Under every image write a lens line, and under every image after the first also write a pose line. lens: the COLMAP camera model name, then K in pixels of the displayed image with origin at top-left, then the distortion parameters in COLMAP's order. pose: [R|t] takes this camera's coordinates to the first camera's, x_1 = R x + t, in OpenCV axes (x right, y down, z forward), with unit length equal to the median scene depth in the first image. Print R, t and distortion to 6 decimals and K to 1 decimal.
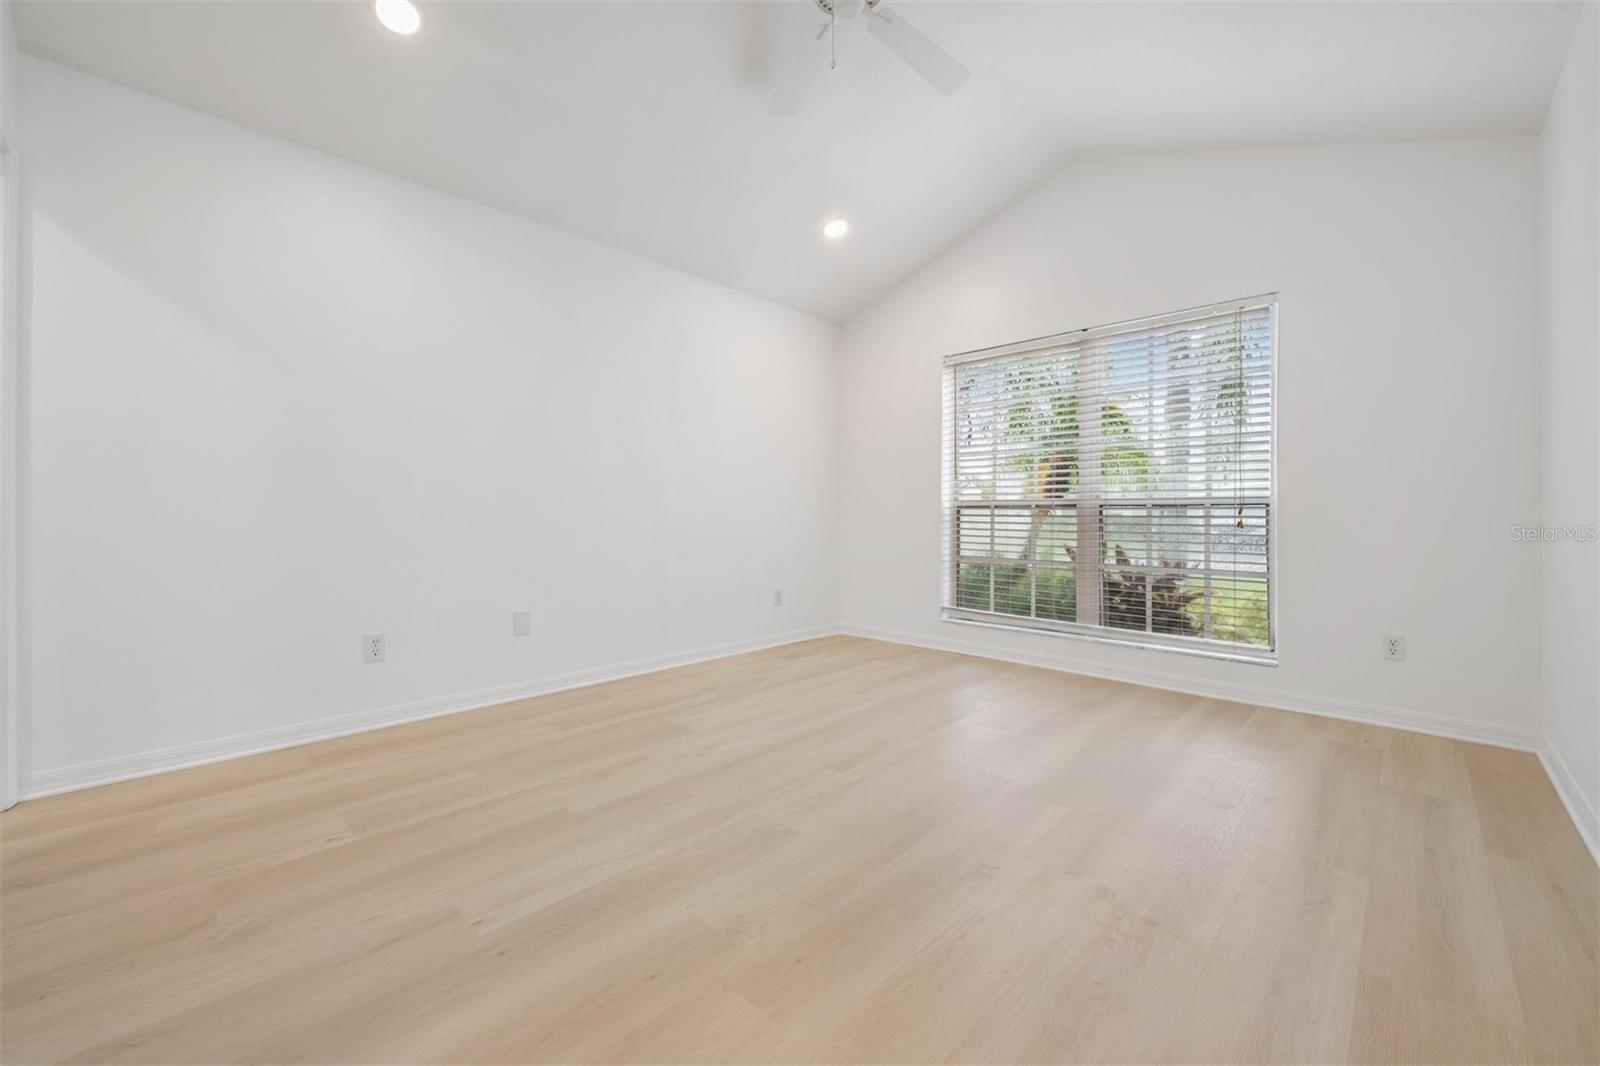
lens RADIAL K [[639.9, 0, 804.0], [0, 639.9, 523.0], [0, 0, 1]] dist [0.000353, 0.000029]
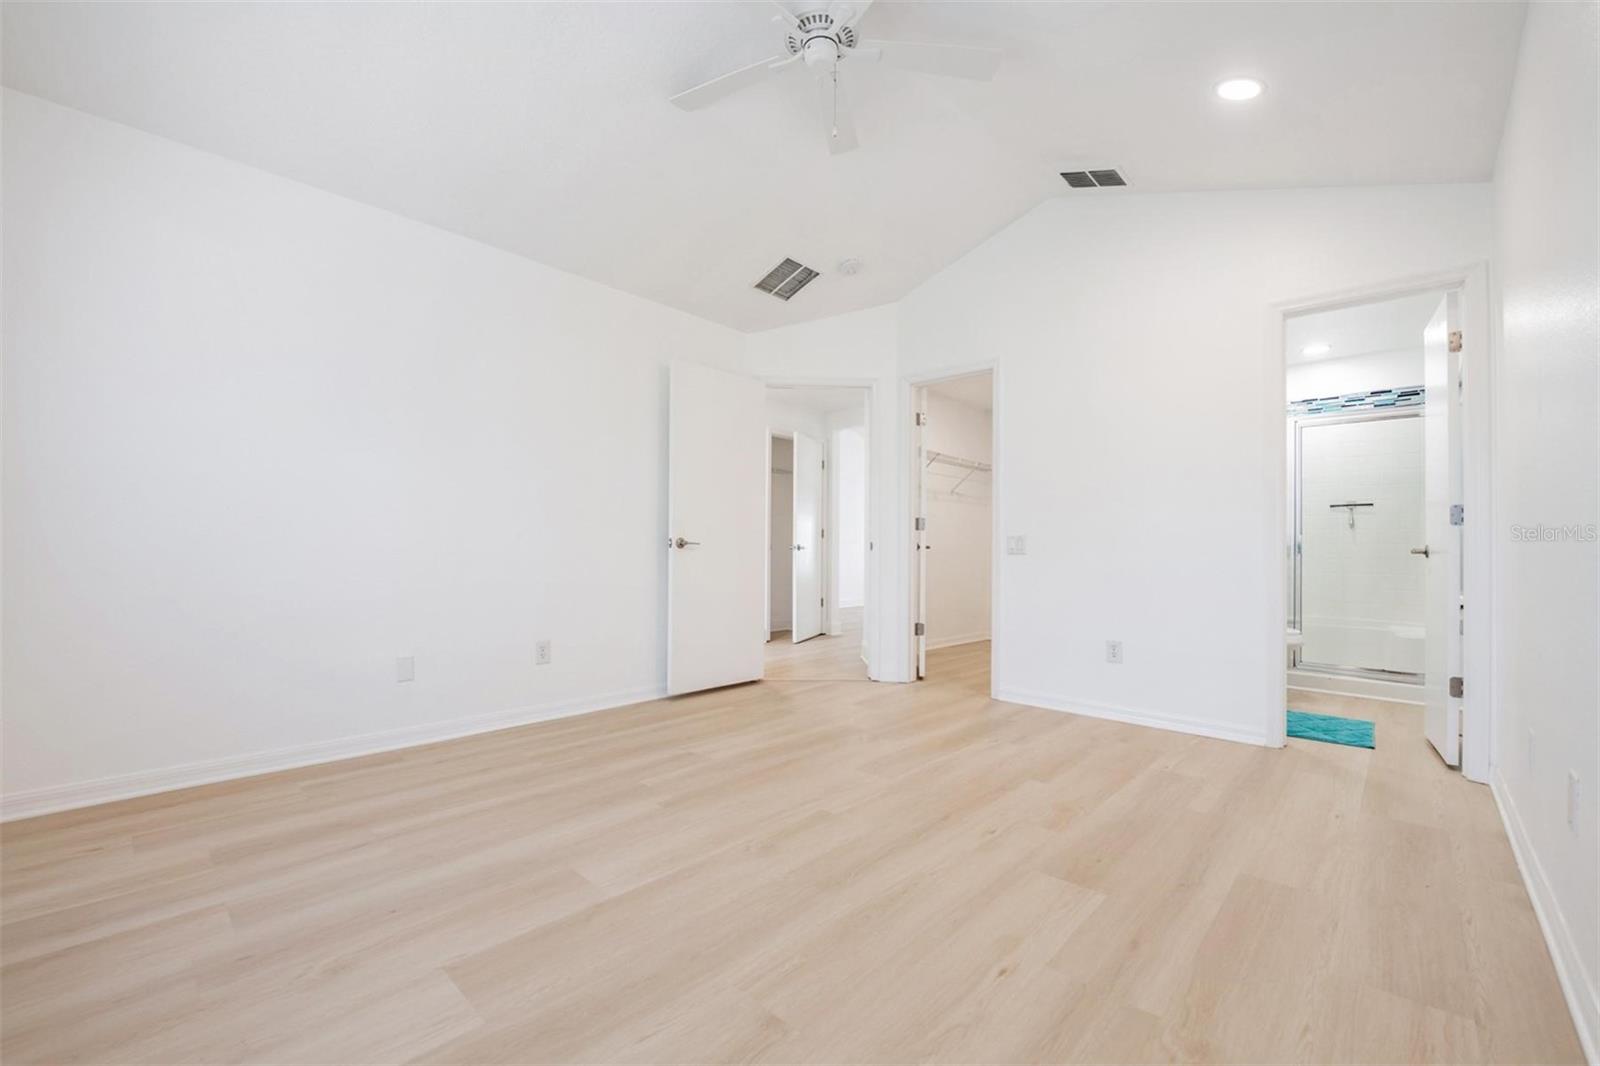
lens RADIAL K [[652.2, 0, 797.8], [0, 652.2, 542.3], [0, 0, 1]] dist [0.000808, 0.000085]
pose [[-0.999932, -0.009470, -0.006853, 0.128578], [-0.009508, 0.999940, 0.005469, -0.030210], [0.006801, 0.005533, -0.999962, 2.400149]]
